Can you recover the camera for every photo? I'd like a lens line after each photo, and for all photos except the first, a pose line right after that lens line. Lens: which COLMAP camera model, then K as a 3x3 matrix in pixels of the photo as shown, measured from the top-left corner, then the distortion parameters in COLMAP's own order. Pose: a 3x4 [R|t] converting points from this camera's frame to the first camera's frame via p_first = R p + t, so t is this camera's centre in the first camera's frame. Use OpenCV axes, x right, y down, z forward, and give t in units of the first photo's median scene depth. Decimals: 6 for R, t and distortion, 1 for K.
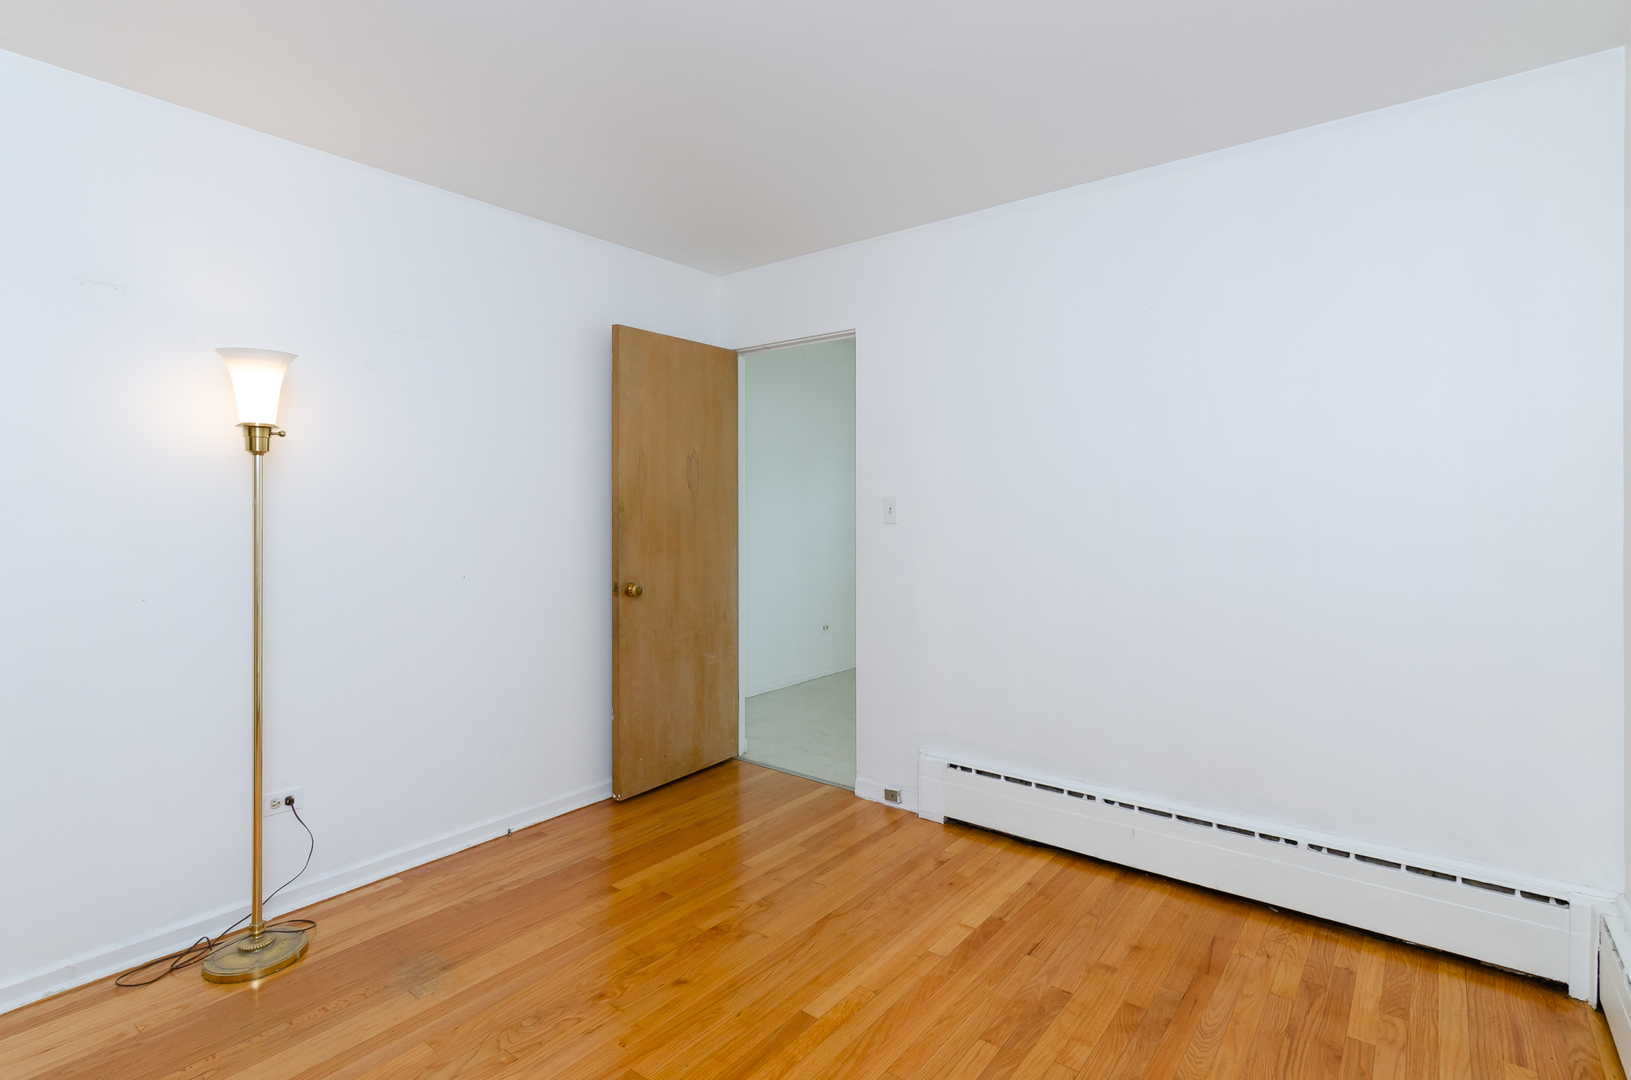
lens RADIAL K [[791.0, 0, 813.5], [0, 791.0, 528.5], [0, 0, 1]] dist [-0.001894, 0.000675]
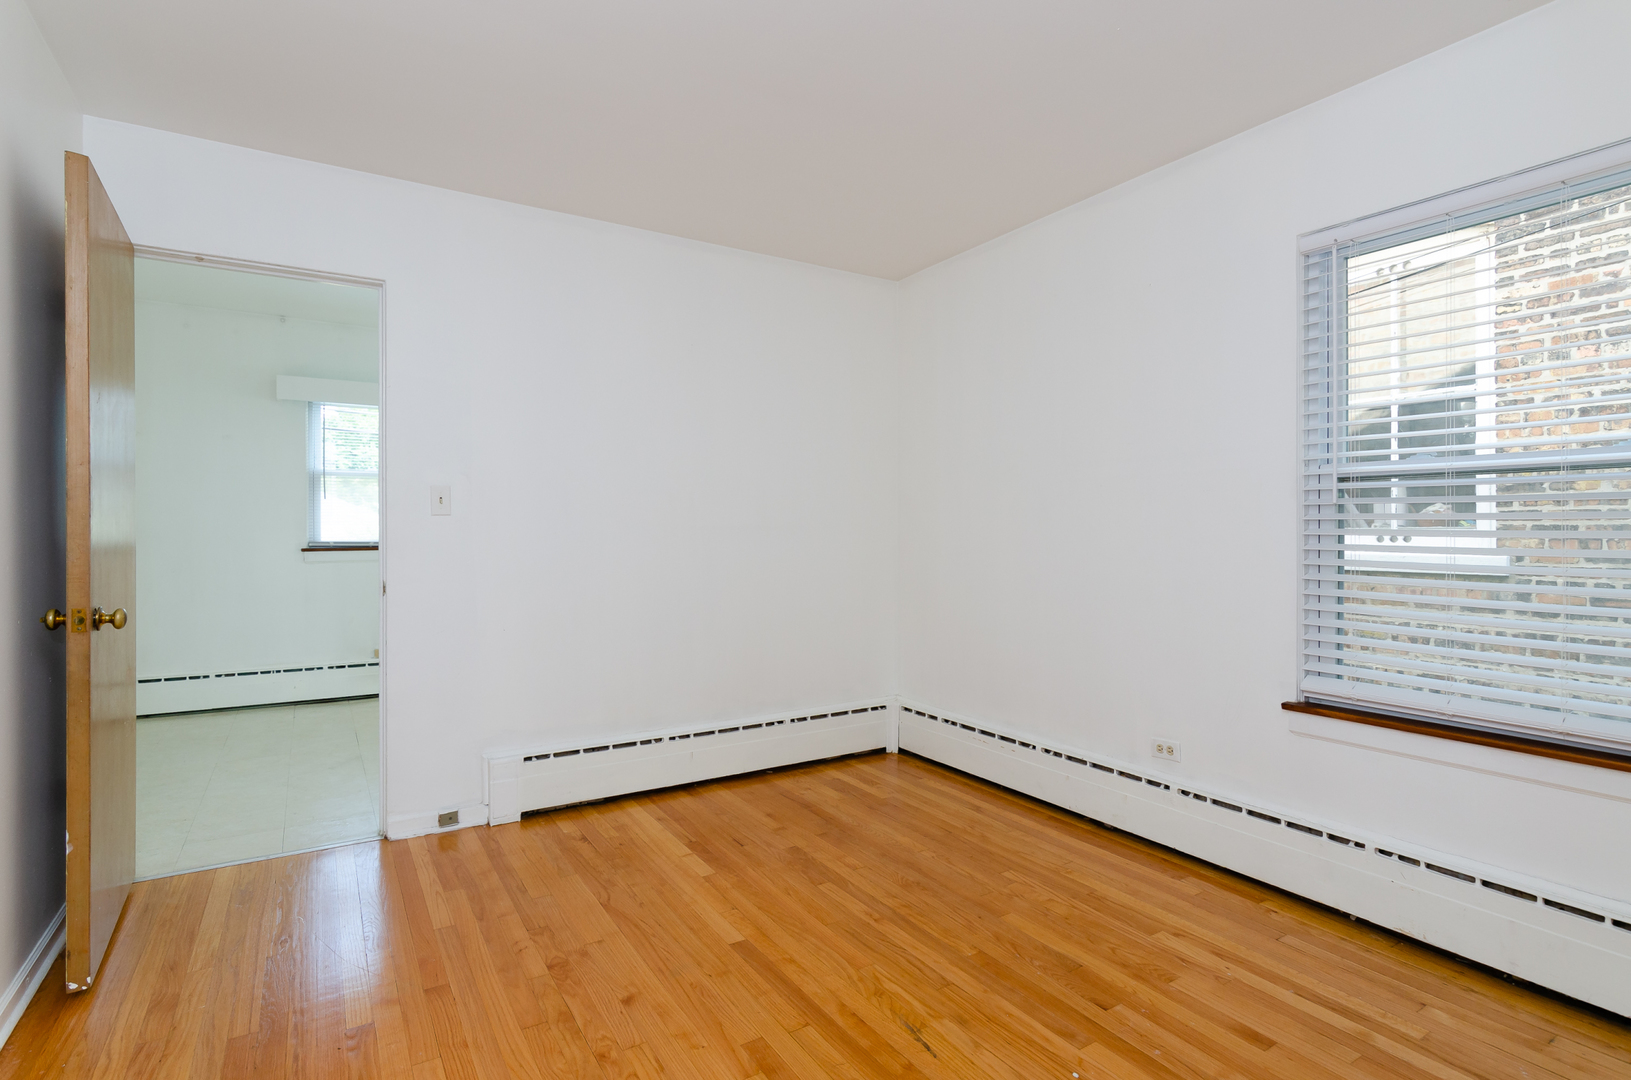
lens RADIAL K [[791.0, 0, 801.2], [0, 791.0, 541.3], [0, 0, 1]] dist [-0.001894, 0.000675]
pose [[0.339297, -0.003561, 0.940673, -0.865124], [0.024745, 0.999681, -0.005141, 0.056537], [-0.940354, 0.025021, 0.339276, 0.454788]]
